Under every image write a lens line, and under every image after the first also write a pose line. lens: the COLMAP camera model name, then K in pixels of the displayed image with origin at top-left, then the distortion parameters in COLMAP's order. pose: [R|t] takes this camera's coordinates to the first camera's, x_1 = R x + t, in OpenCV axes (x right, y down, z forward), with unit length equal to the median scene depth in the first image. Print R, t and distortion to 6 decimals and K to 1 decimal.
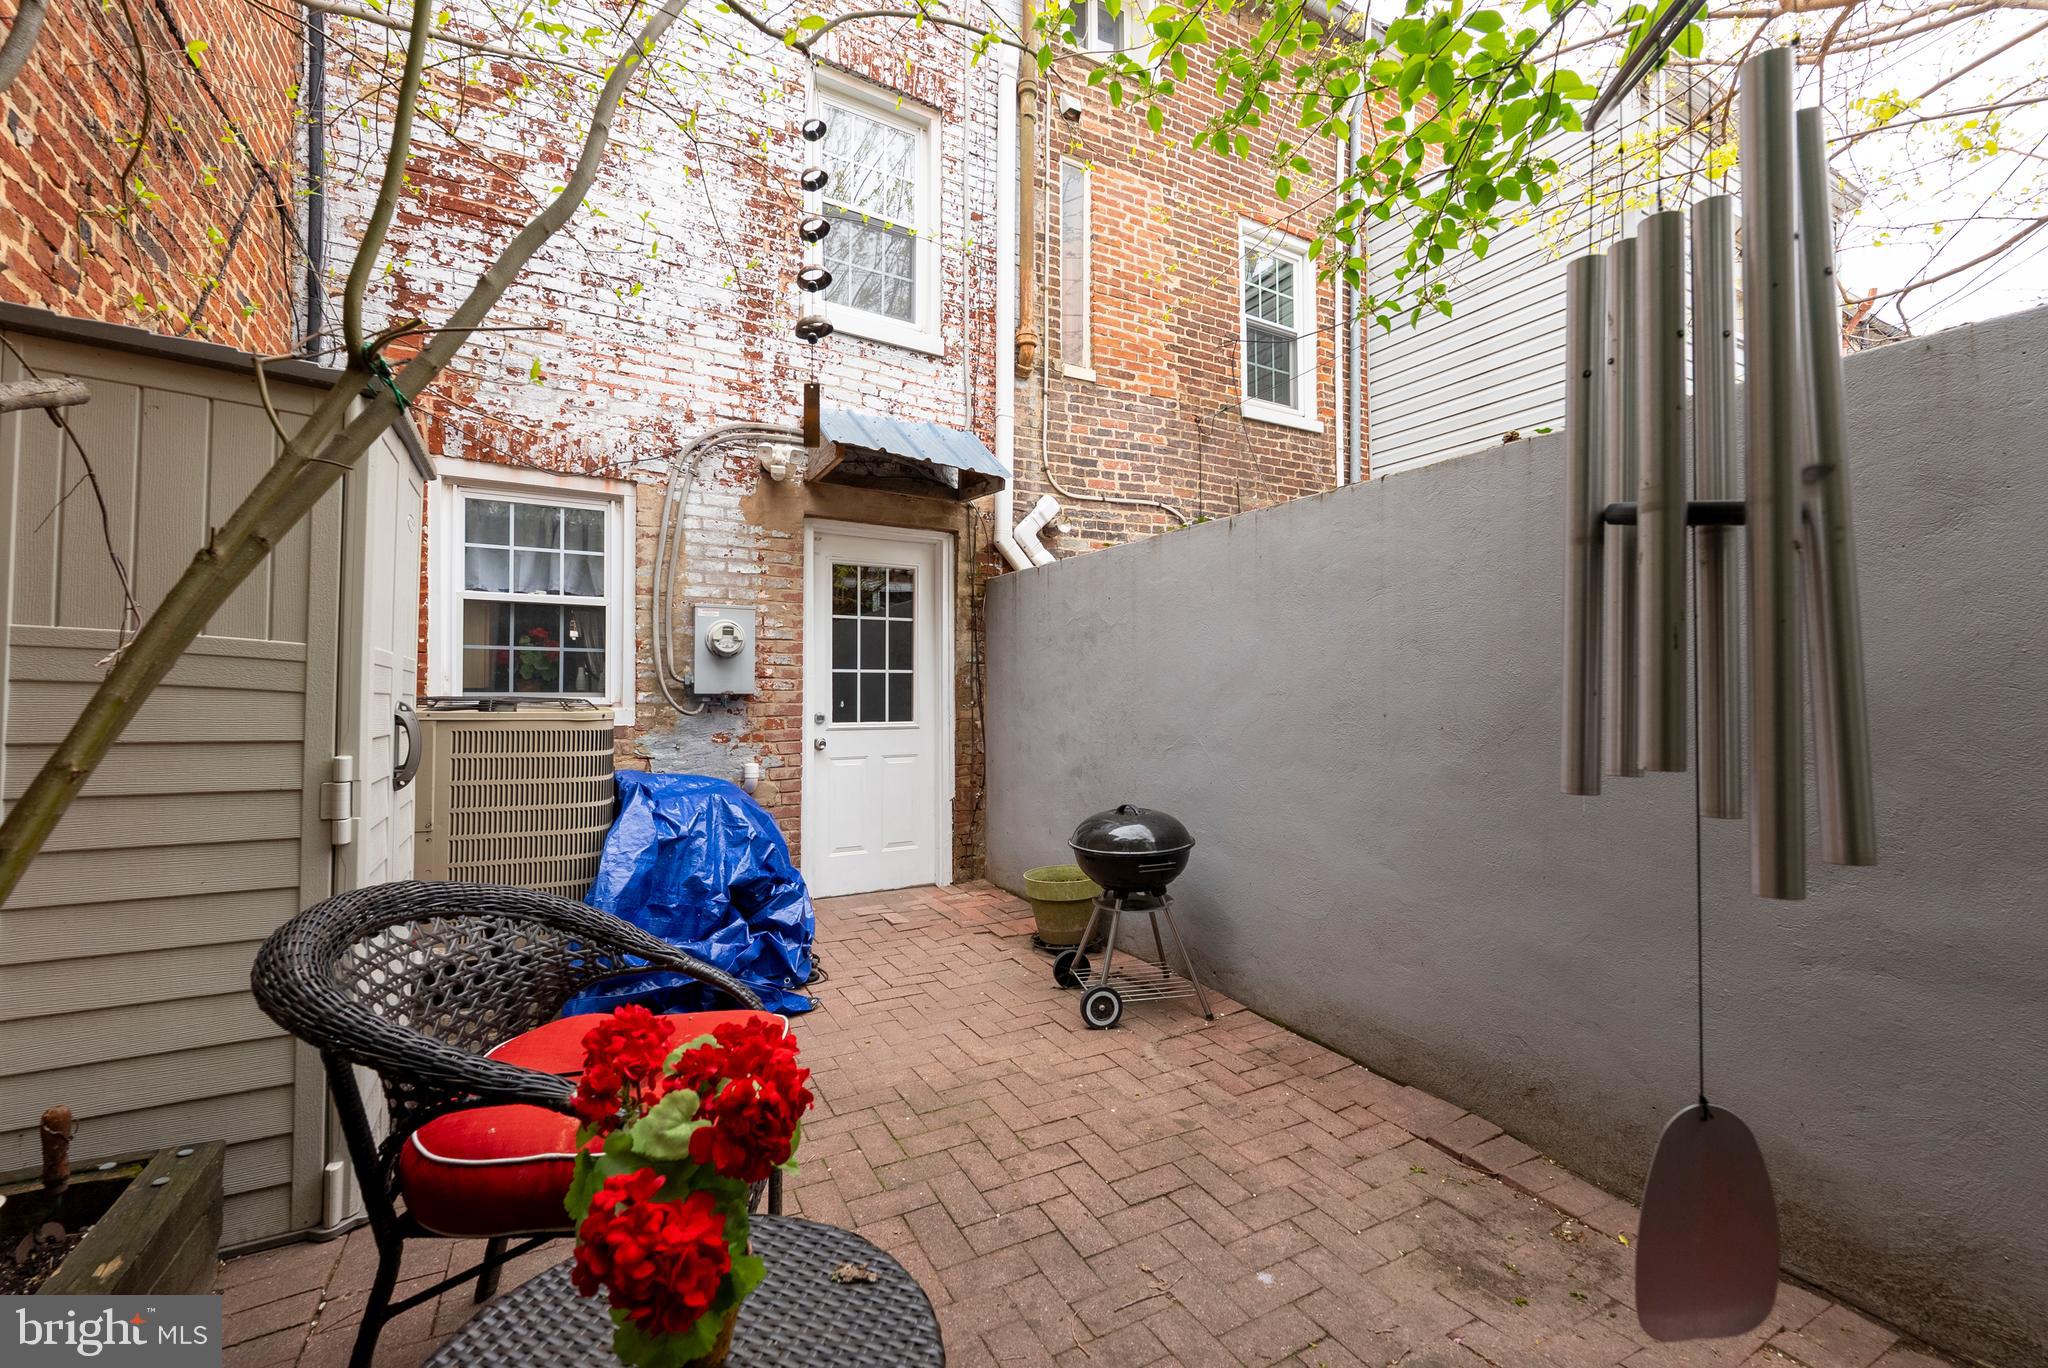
lens RADIAL K [[836.9, 0, 1029.9], [0, 836.9, 679.1], [0, 0, 1]] dist [-0.000231, -0.000708]
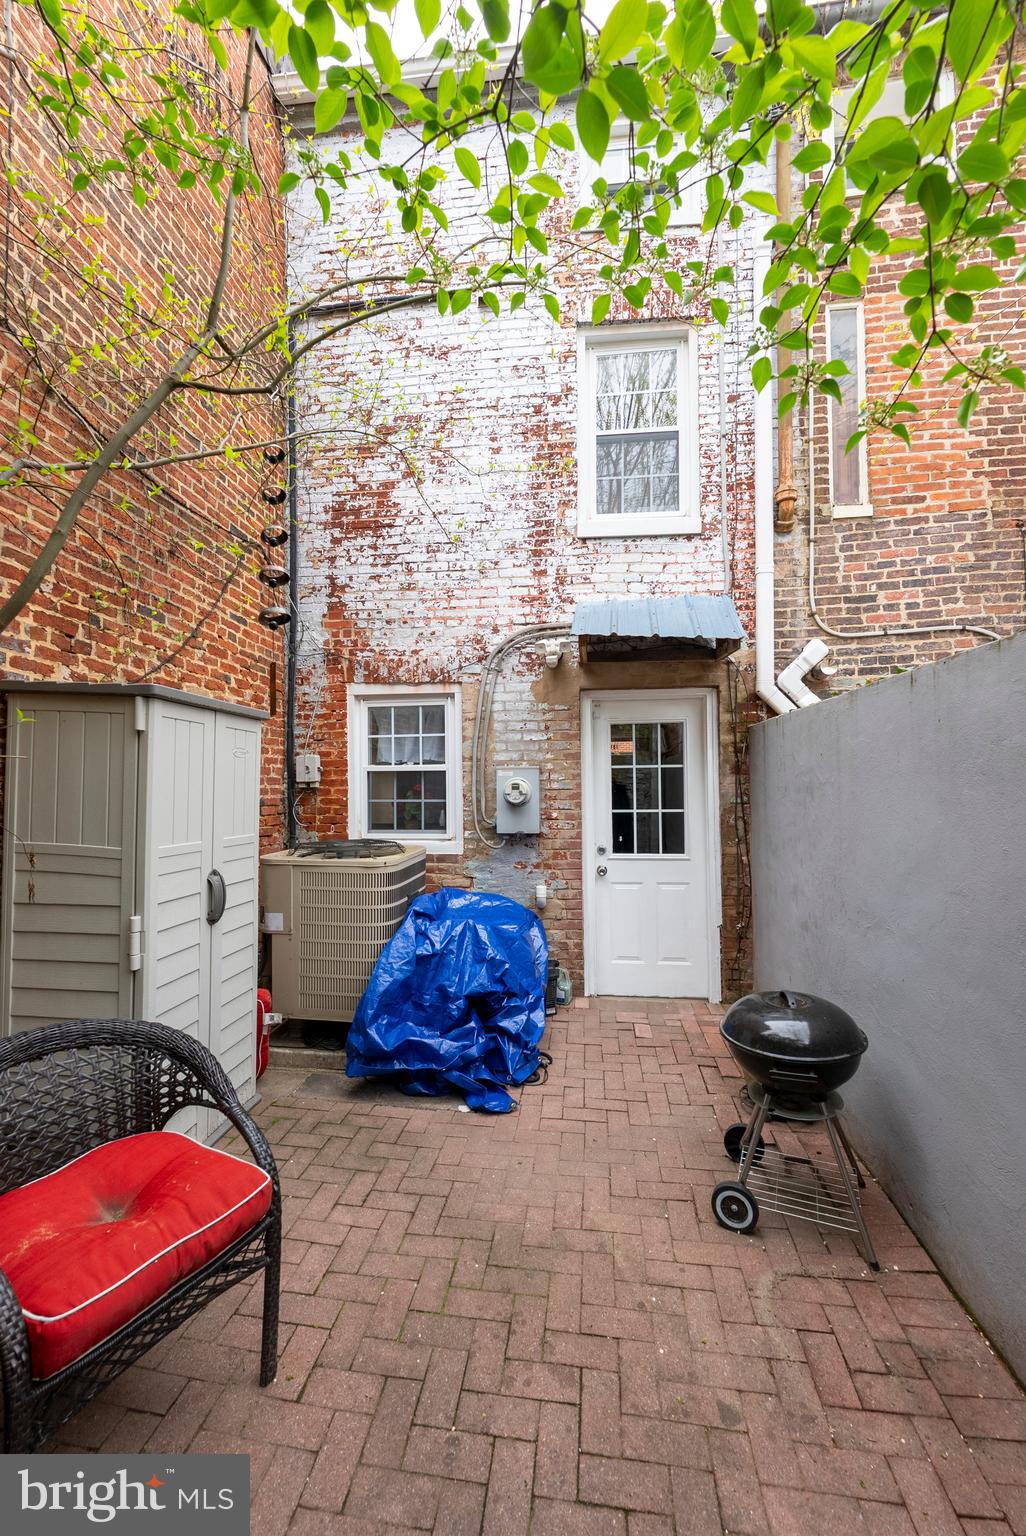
lens RADIAL K [[627.7, 0, 513.0], [0, 627.7, 768.0], [0, 0, 1]] dist [-0.000231, -0.000708]
pose [[0.798288, -0.022465, -0.601856, 0.217091], [0.020128, 0.999741, -0.010620, -0.070725], [0.601939, -0.003636, 0.798534, 0.184969]]
